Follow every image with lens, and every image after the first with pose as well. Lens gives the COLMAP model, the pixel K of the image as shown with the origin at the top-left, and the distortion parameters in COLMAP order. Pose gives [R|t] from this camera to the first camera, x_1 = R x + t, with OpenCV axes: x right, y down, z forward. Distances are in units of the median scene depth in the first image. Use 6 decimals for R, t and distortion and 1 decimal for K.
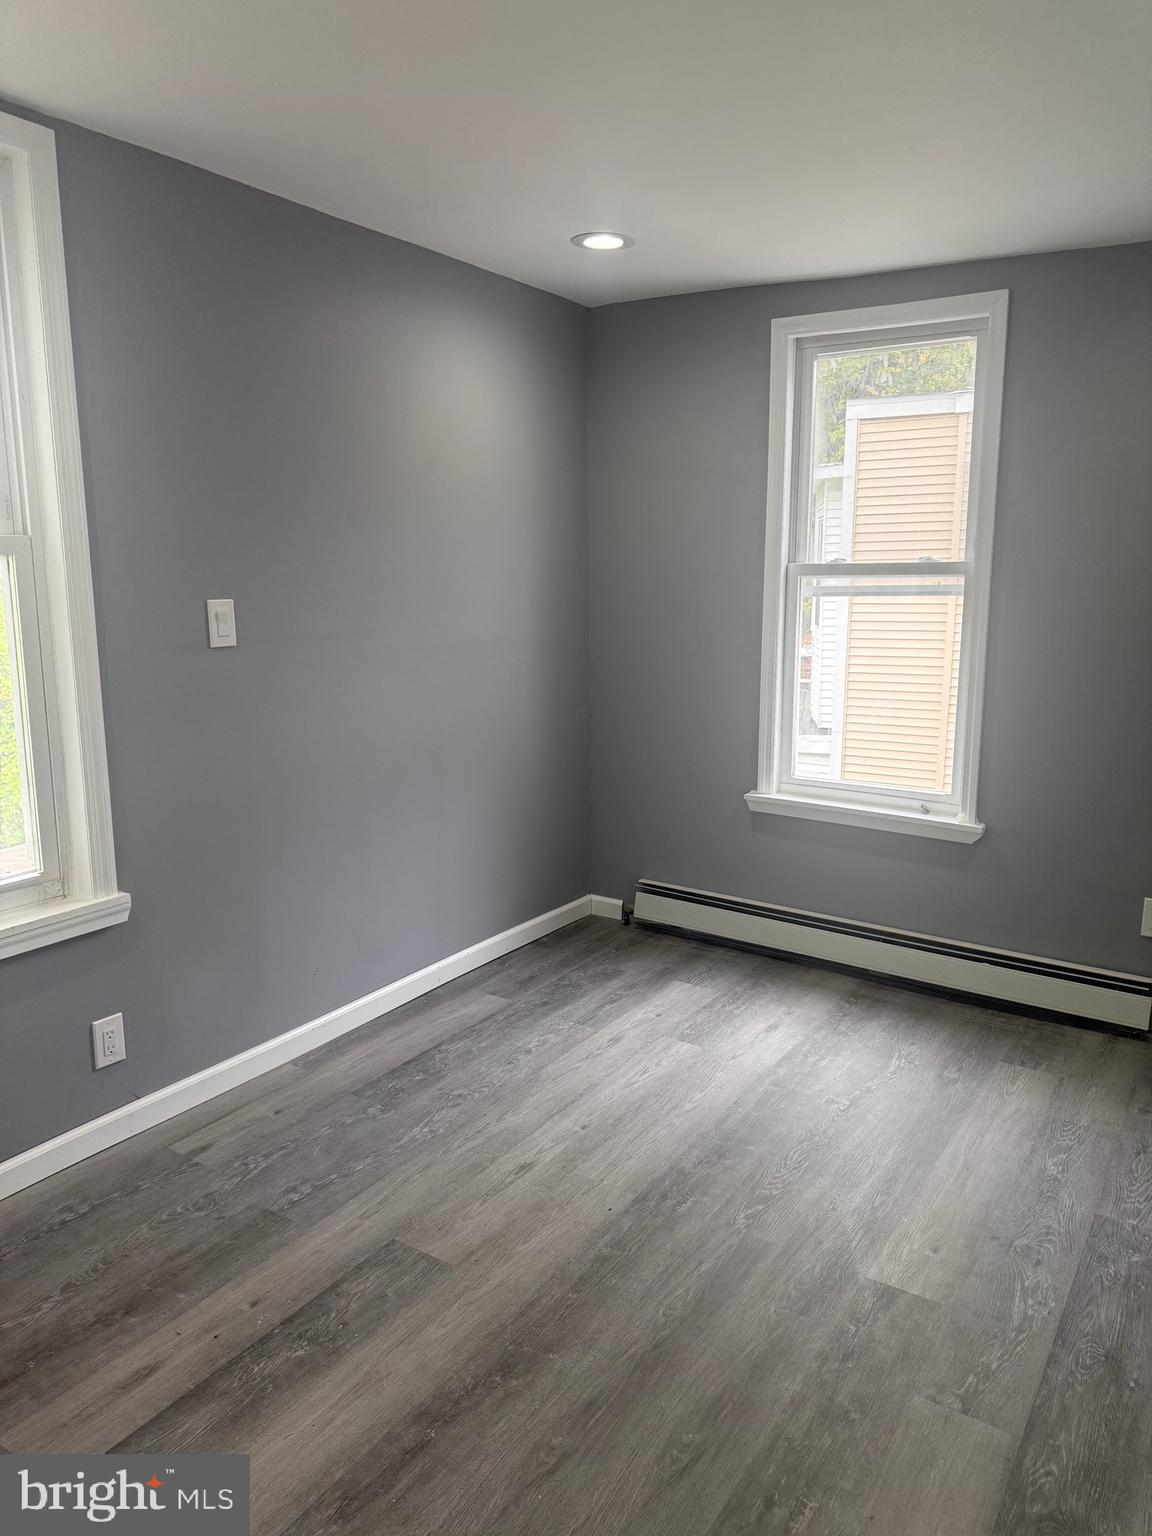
lens RADIAL K [[1084.6, 0, 575.7], [0, 1084.6, 764.8], [0, 0, 1]] dist [0.015637, -0.031242]
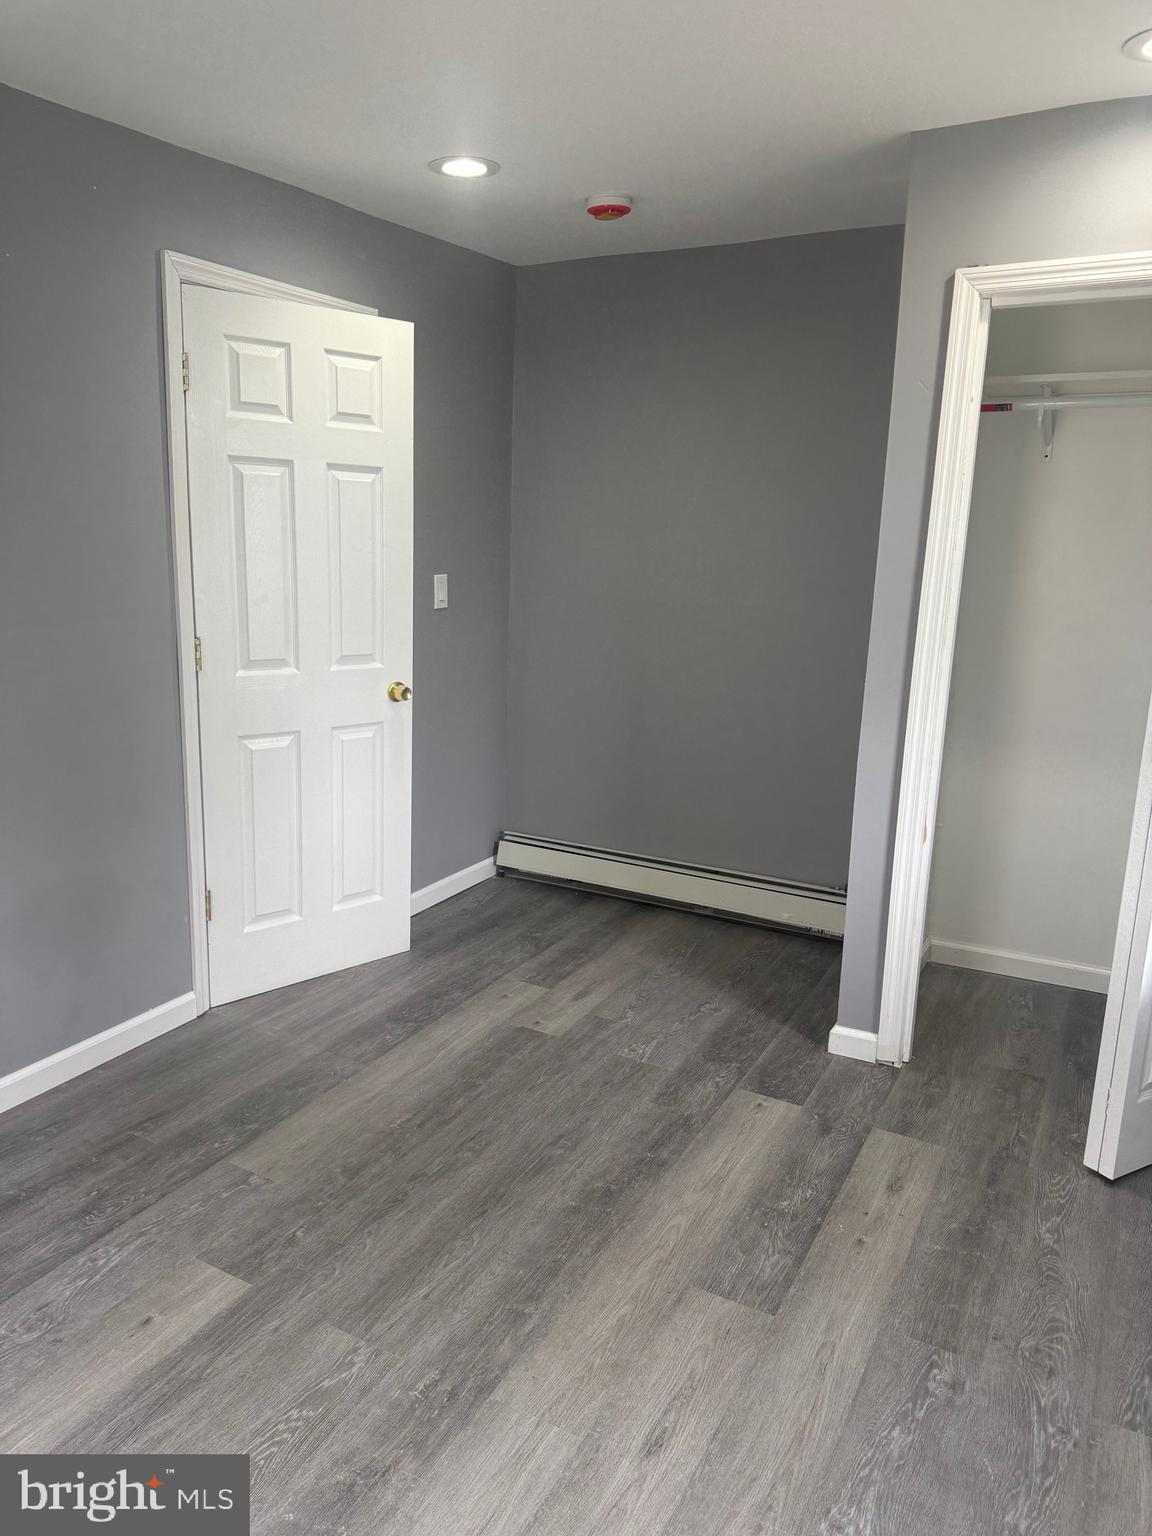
lens RADIAL K [[1084.6, 0, 574.1], [0, 1084.6, 768.5], [0, 0, 1]] dist [0.015637, -0.031242]
pose [[-0.995860, -0.009588, -0.090394, 0.079847], [-0.043976, 0.921124, 0.386777, -0.316752], [0.079555, 0.389151, -0.917732, 1.726230]]
